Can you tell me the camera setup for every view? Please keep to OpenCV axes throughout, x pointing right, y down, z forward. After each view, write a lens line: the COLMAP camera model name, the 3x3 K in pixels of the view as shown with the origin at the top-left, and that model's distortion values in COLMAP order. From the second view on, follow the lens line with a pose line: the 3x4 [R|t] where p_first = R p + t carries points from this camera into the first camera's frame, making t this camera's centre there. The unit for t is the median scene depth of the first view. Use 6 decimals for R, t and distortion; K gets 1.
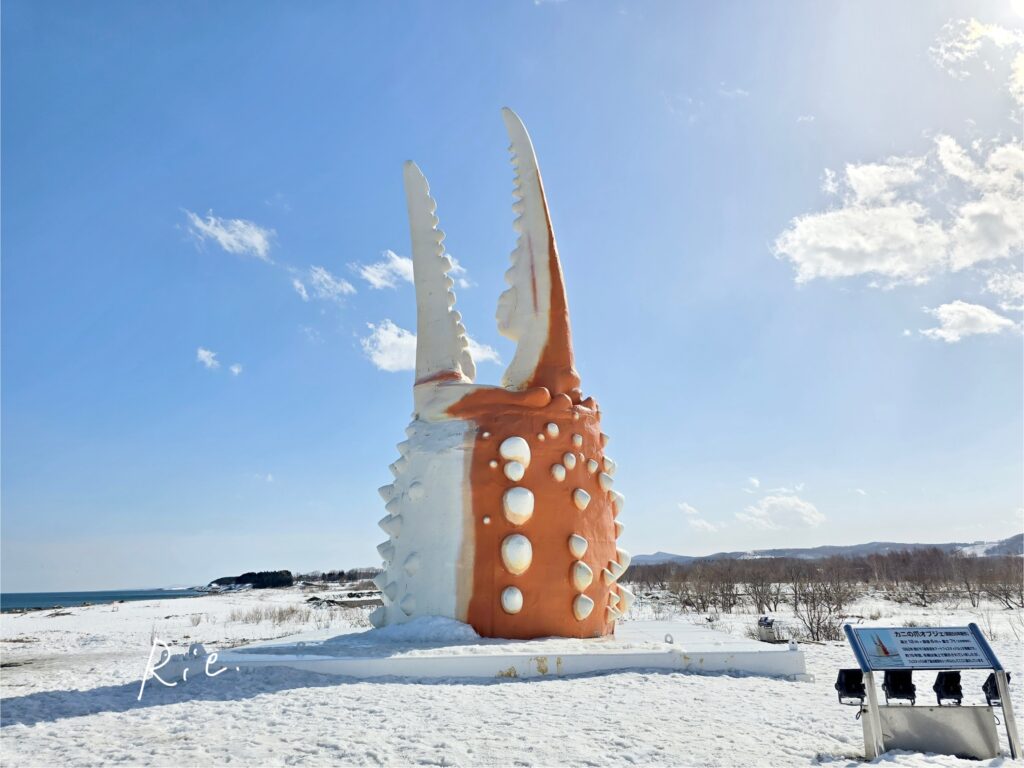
lens RADIAL K [[954.6, 0, 546.3], [0, 954.6, 297.8], [0, 0, 1]] dist [0.086039, -0.112069]
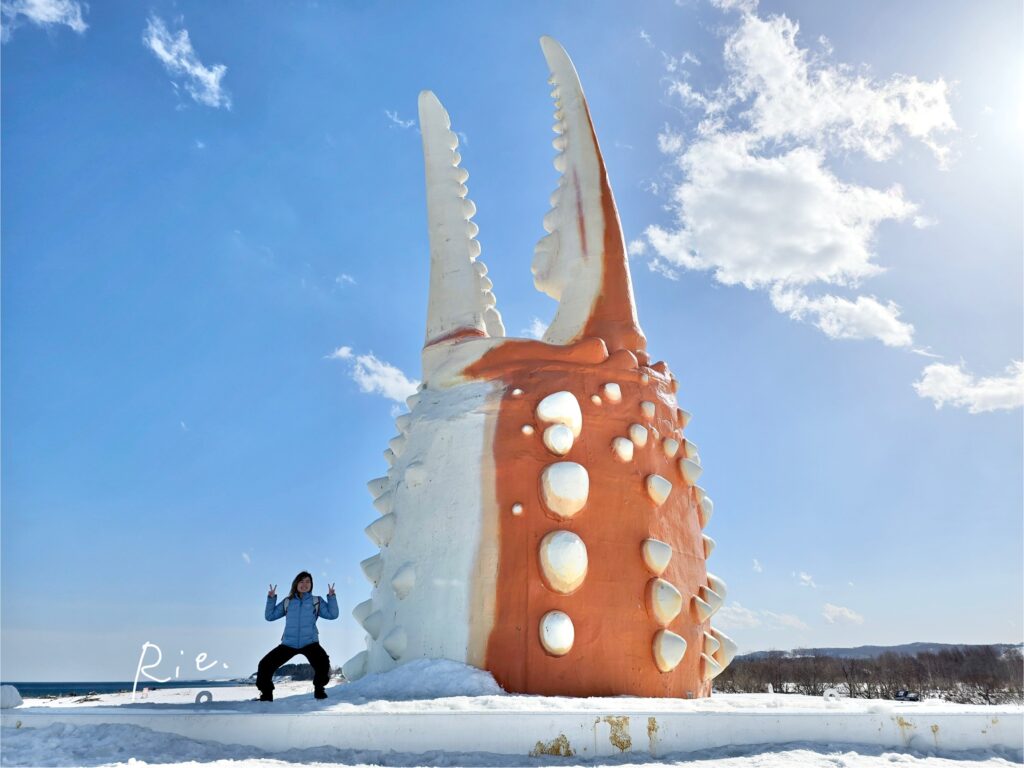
lens RADIAL K [[693.9, 0, 536.6], [0, 693.9, 384.1], [0, 0, 1]] dist [0.046455, -0.042944]
pose [[0.998824, -0.006062, -0.048102, -0.024604], [-0.001118, 0.989008, -0.147858, 0.209659], [0.048469, 0.147738, 0.987838, 0.499438]]
